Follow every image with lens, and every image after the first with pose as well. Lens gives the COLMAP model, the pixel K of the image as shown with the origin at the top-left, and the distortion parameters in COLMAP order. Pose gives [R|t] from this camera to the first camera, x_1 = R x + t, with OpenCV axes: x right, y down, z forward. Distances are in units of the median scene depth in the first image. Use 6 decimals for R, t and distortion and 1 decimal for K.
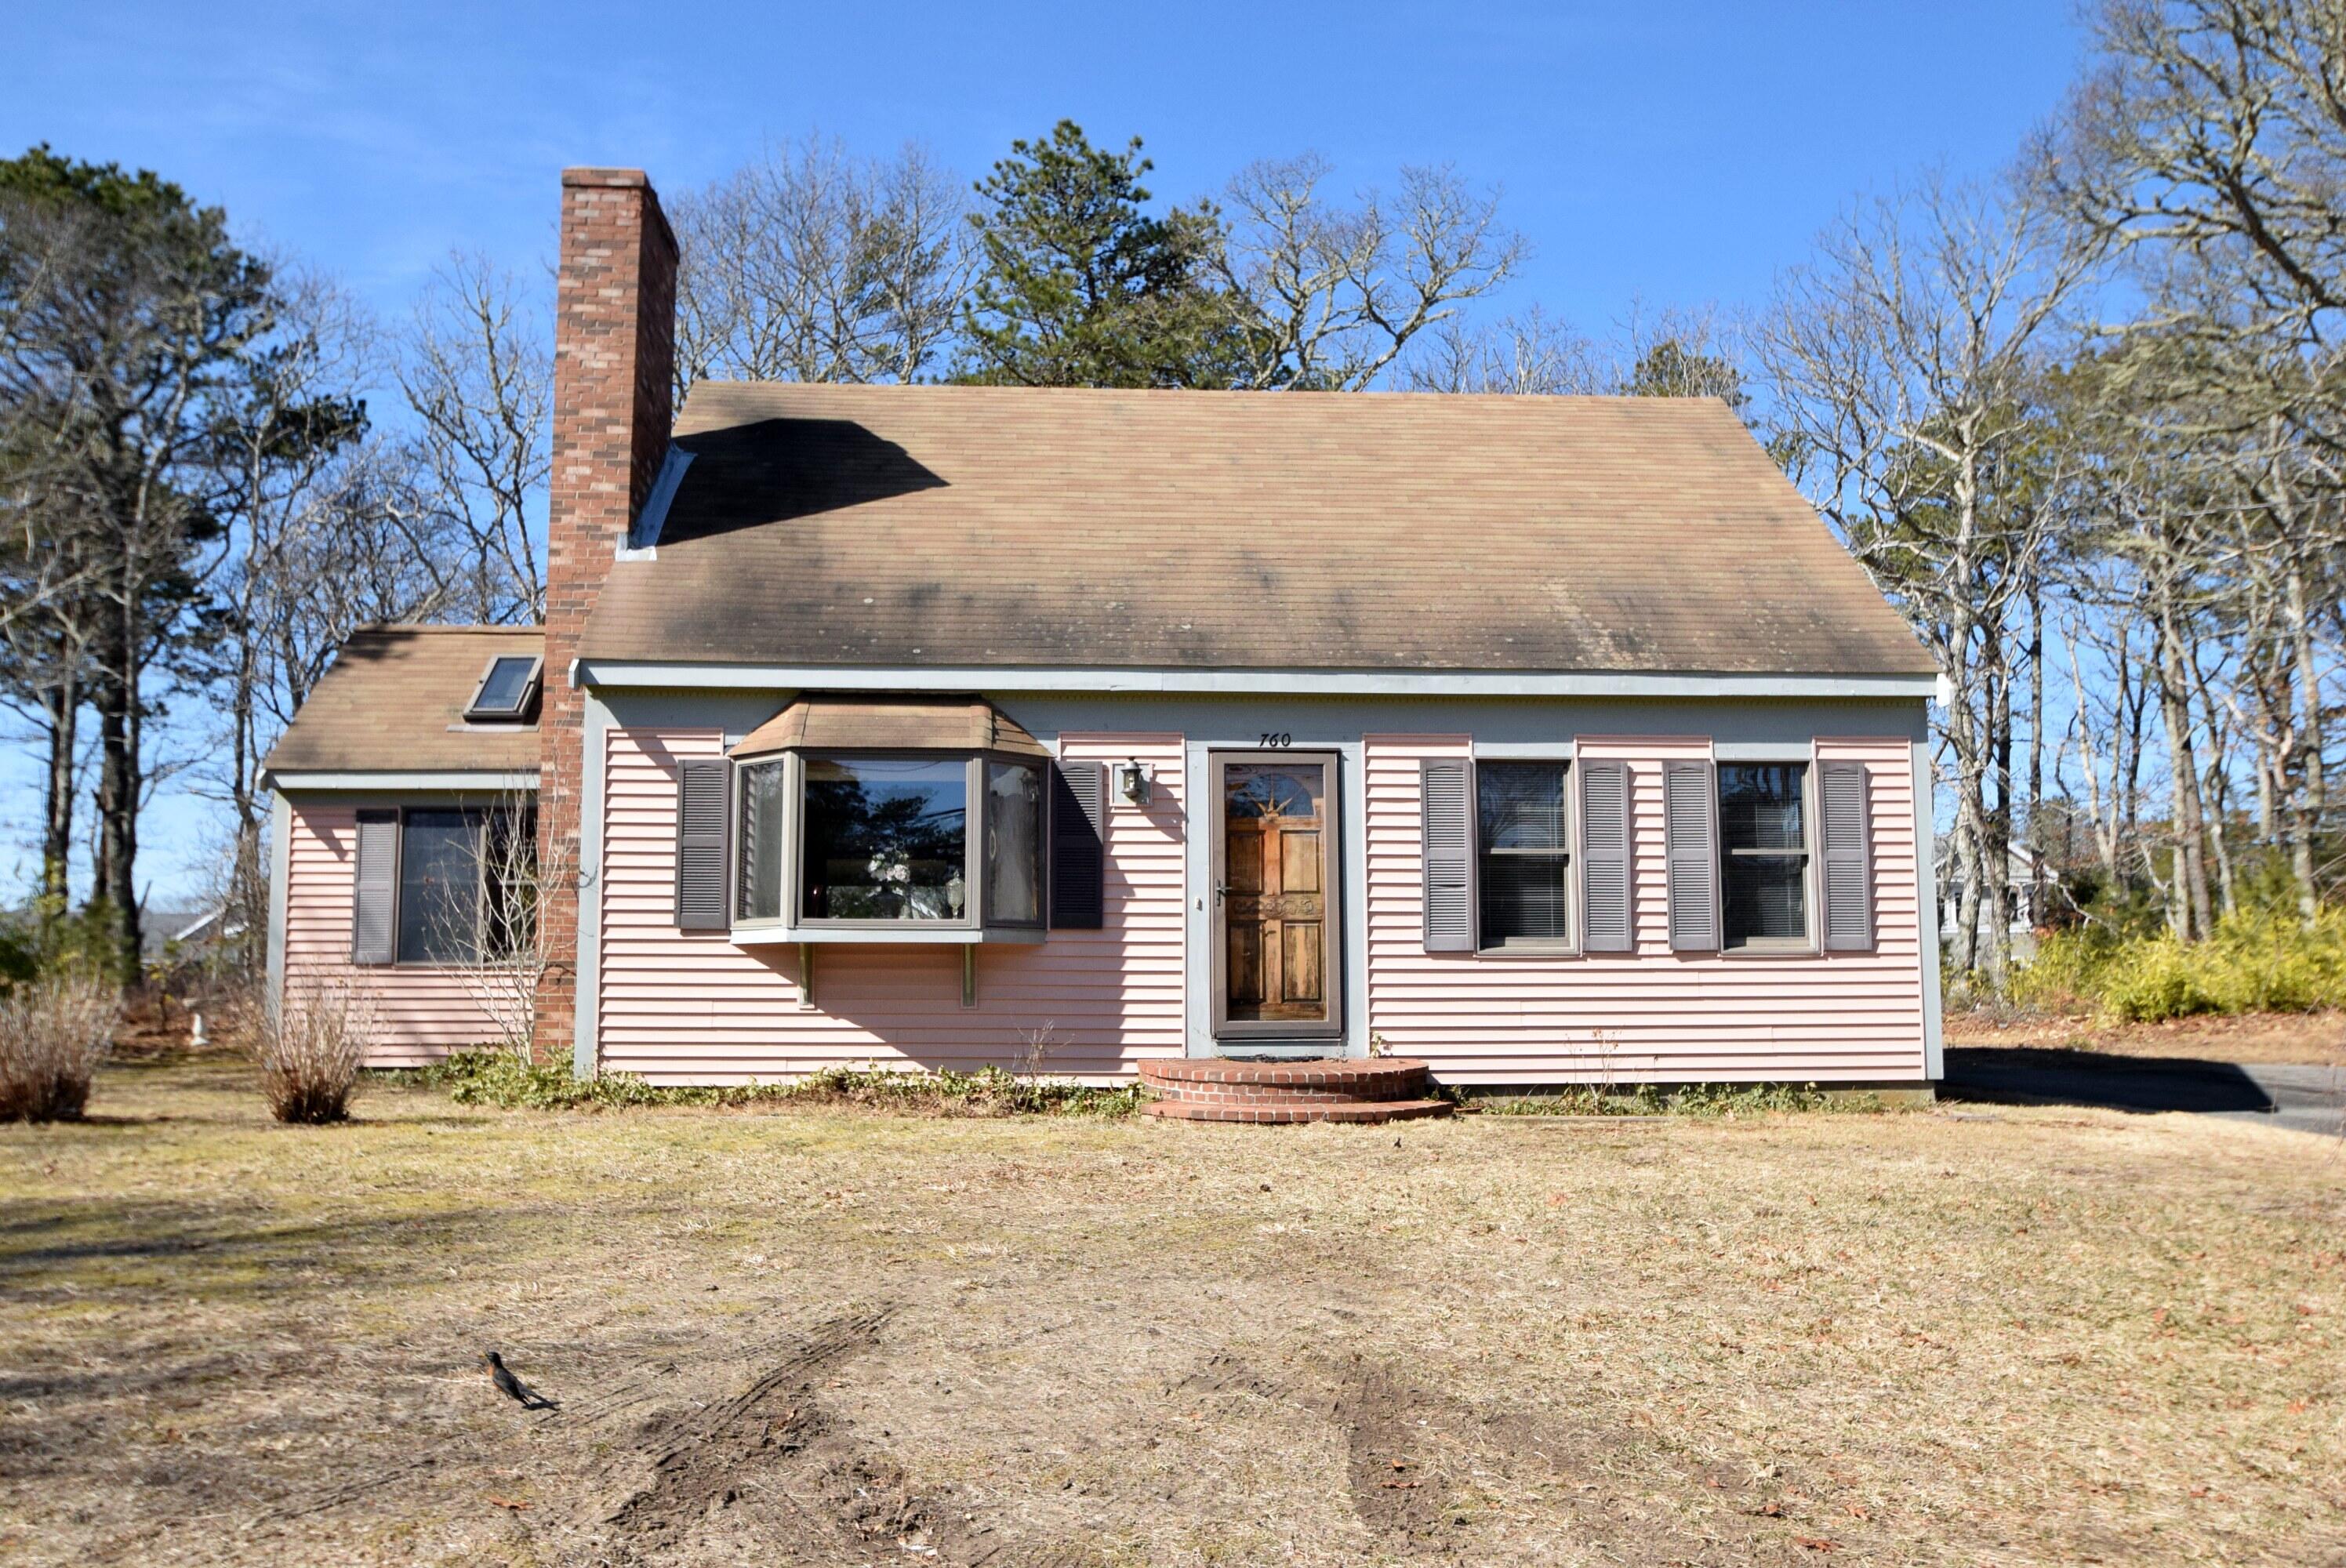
lens RADIAL K [[1891.6, 0, 1172.8], [0, 1891.6, 779.0], [0, 0, 1]] dist [-0.027248, 0.005380]
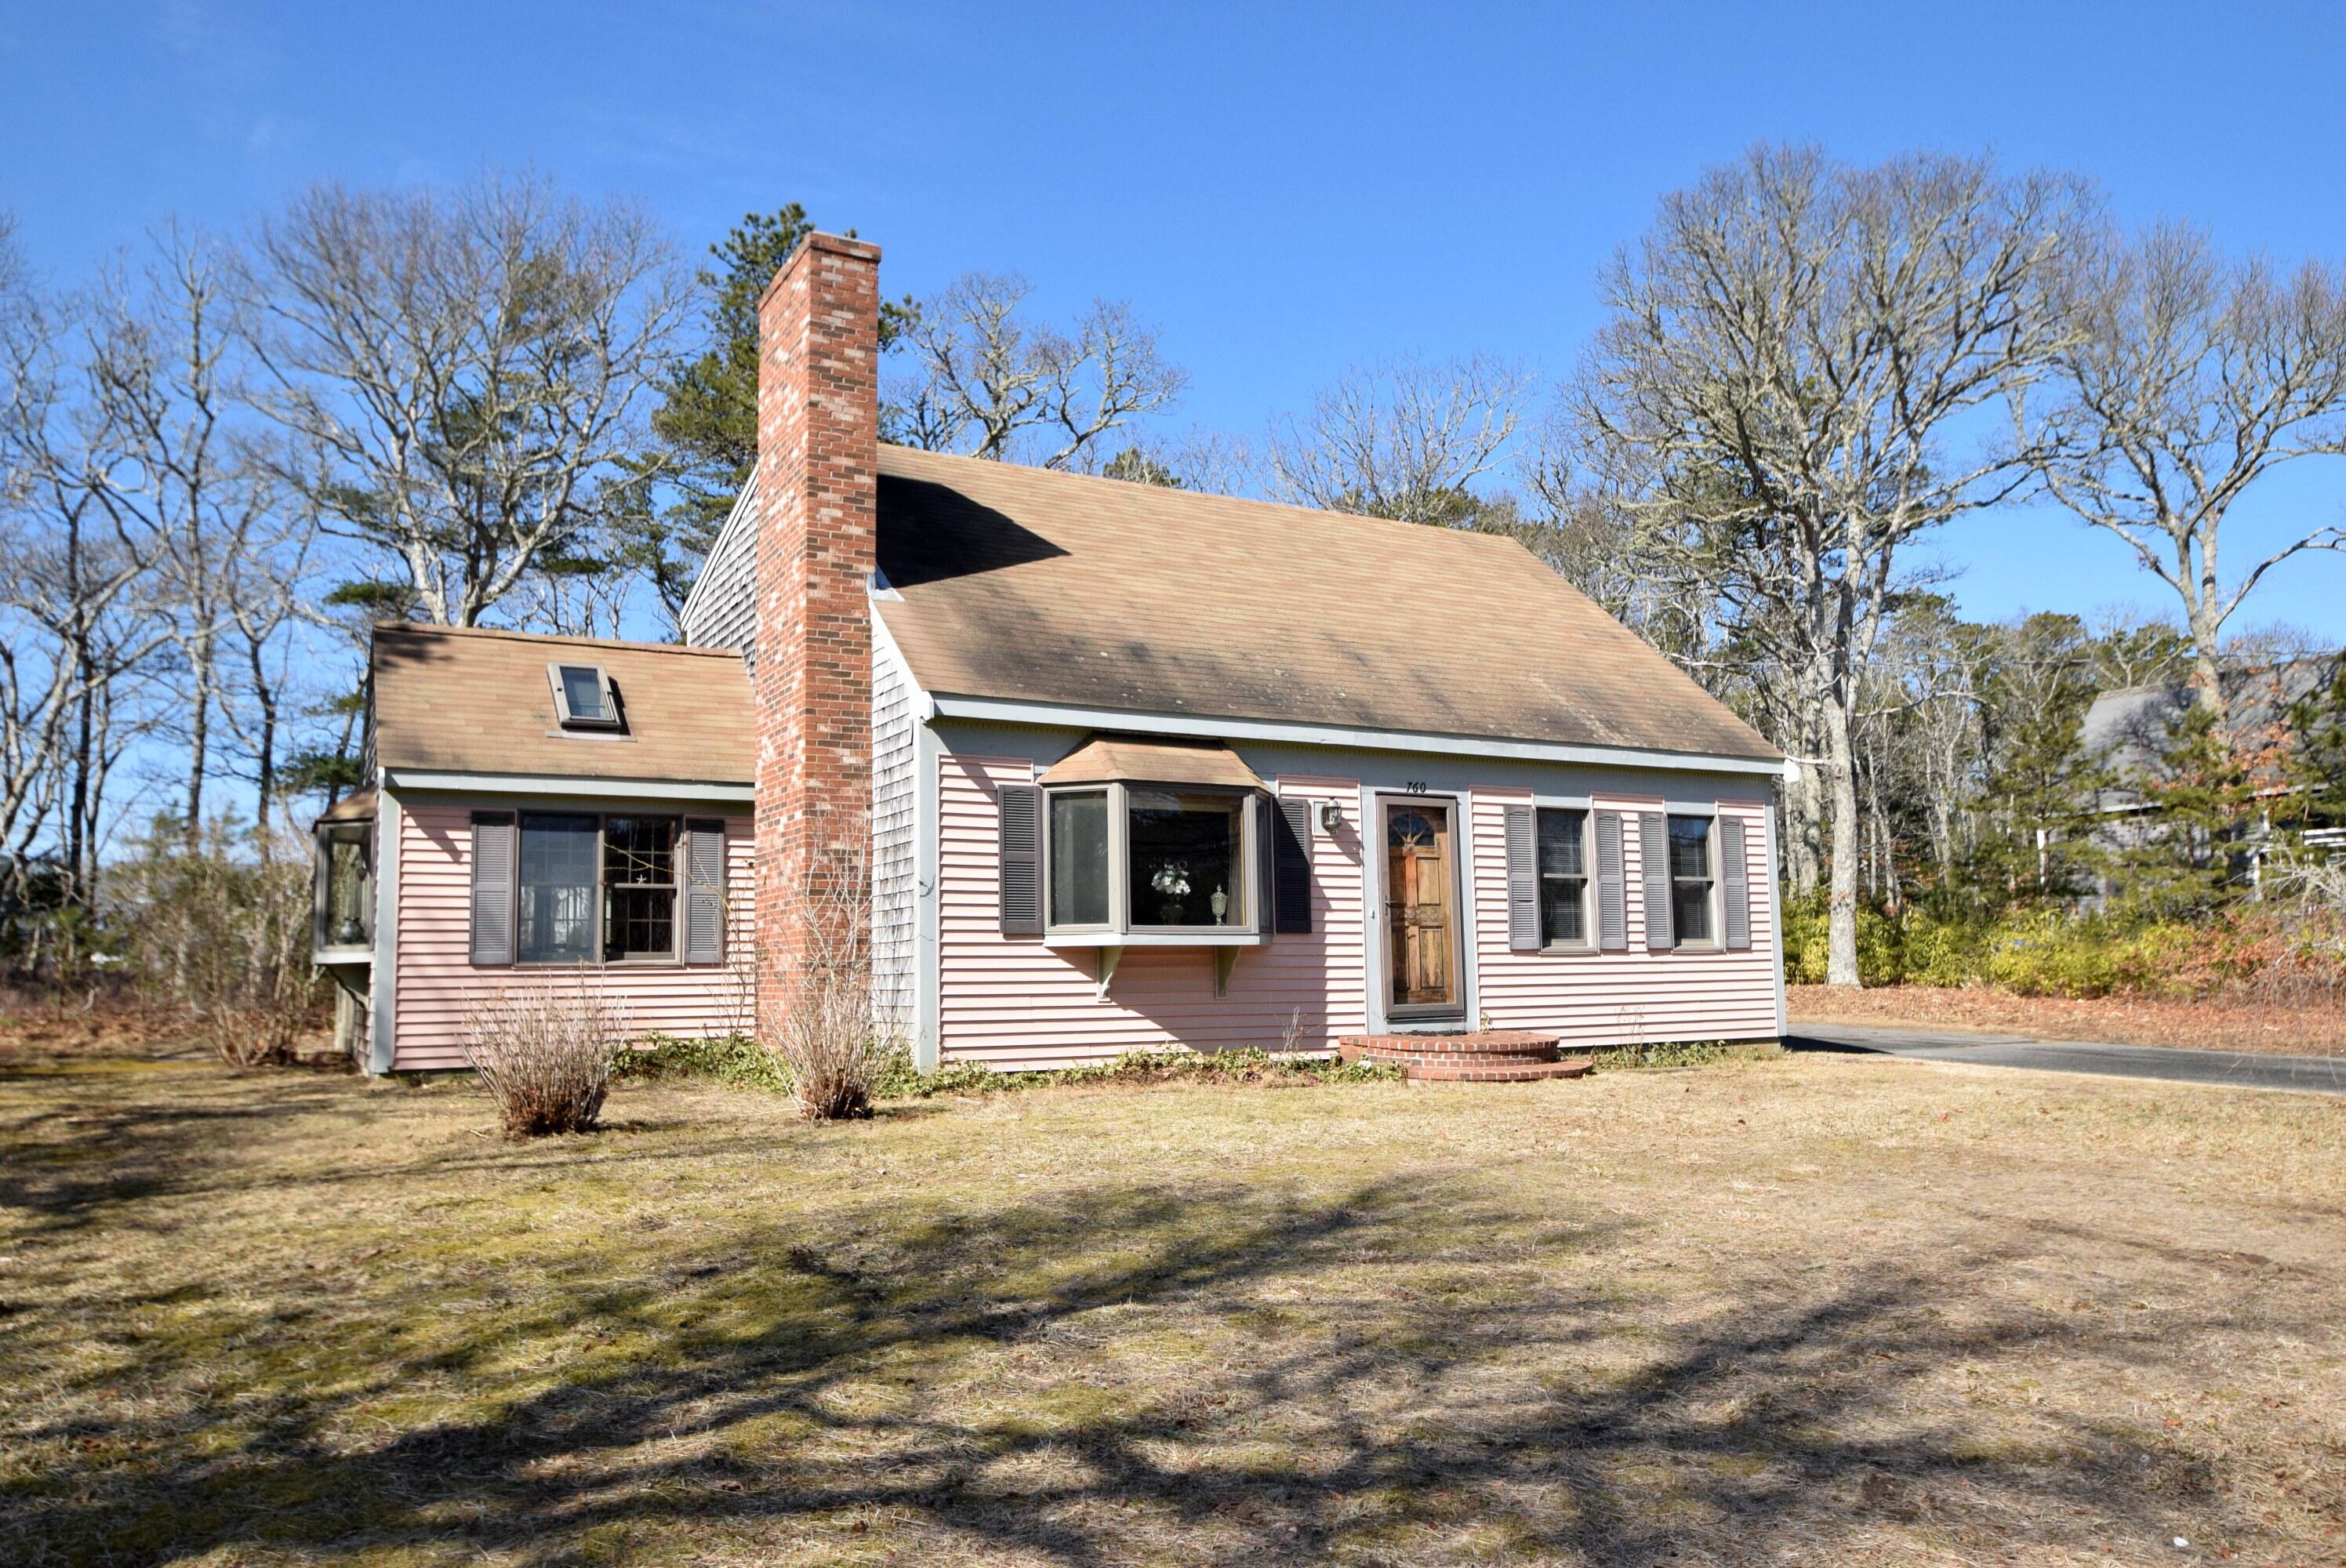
lens RADIAL K [[1628.0, 0, 1172.5], [0, 1628.0, 789.1], [0, 0, 1]] dist [-0.029732, 0.001632]
pose [[0.899456, 0.038888, 0.435277, -0.580695], [-0.038729, 0.999207, -0.009240, -0.002576], [-0.435291, -0.008547, 0.900249, 0.069939]]
